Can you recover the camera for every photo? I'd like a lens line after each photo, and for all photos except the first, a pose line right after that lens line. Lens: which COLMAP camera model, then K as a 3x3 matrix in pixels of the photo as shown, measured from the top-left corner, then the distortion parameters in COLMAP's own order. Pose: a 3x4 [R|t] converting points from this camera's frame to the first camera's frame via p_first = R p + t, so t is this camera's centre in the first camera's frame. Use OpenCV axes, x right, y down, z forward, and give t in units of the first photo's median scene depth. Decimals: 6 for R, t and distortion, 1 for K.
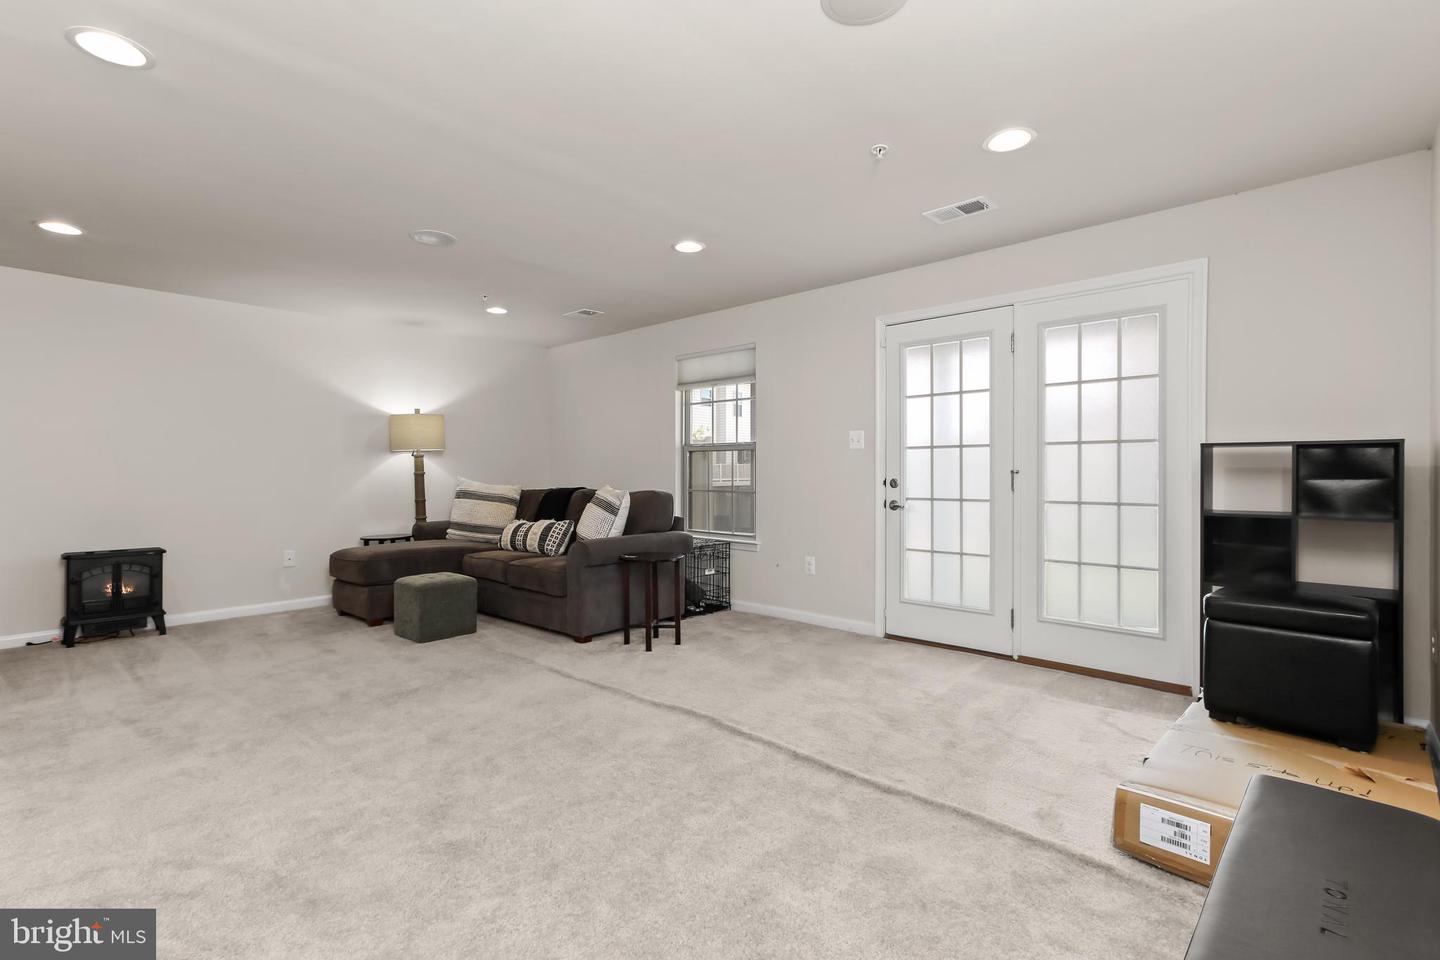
lens RADIAL K [[674.3, 0, 720.0], [0, 674.3, 480.0], [0, 0, 1]] dist [-0.000321, 0.000033]
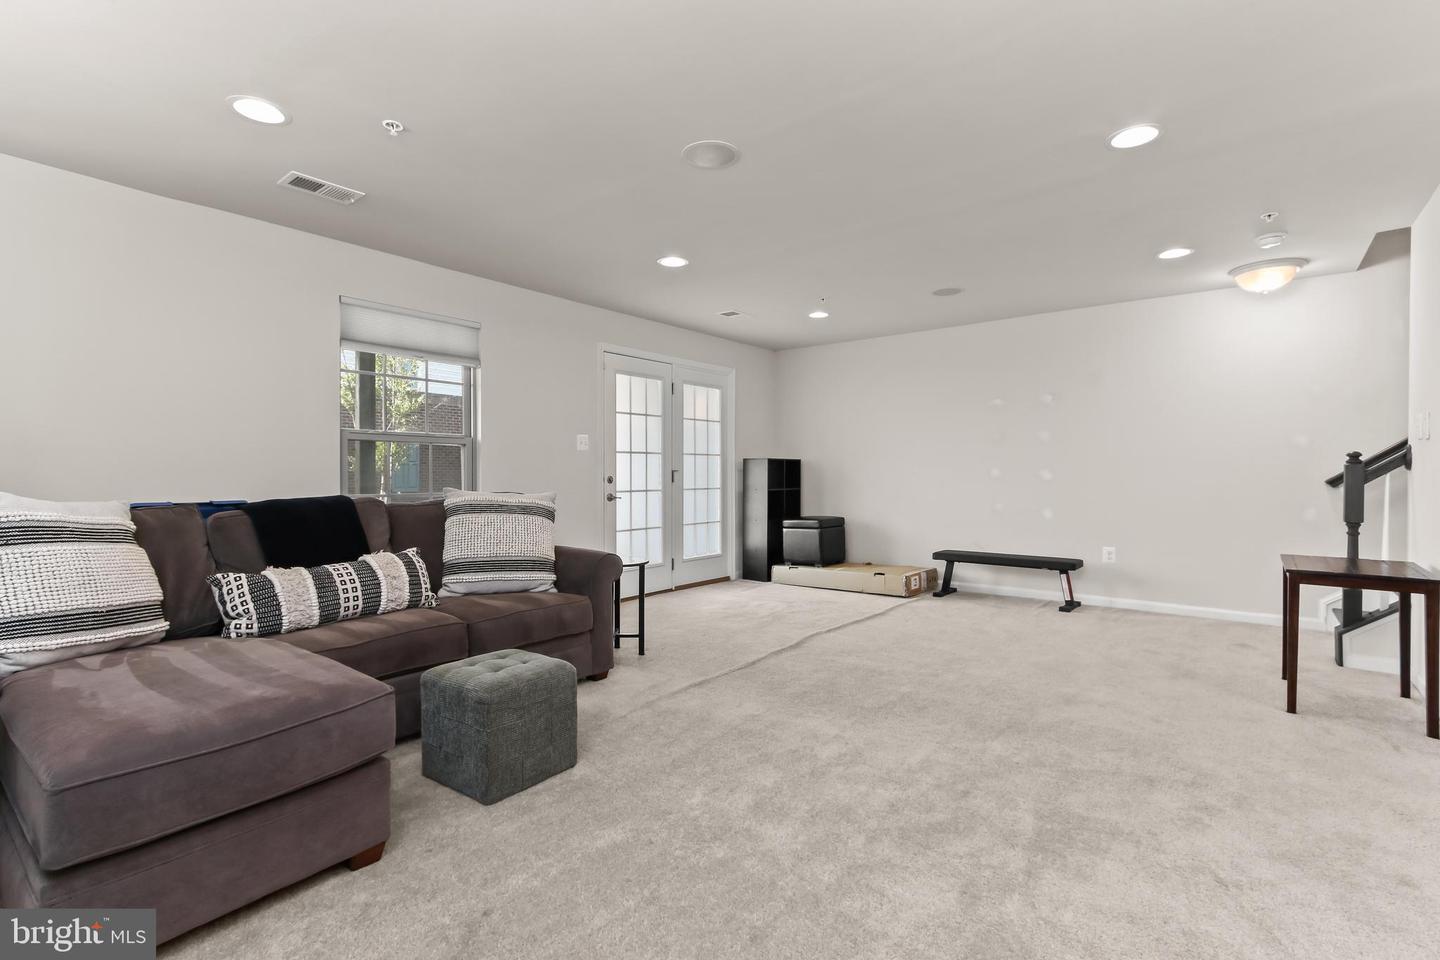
lens RADIAL K [[674.3, 0, 720.0], [0, 674.3, 480.0], [0, 0, 1]] dist [-0.000321, 0.000033]
pose [[-0.096322, -0.011581, 0.995283, -1.030878], [0.010451, 0.999865, 0.012645, -0.008673], [-0.995295, 0.011619, -0.096188, 0.938512]]
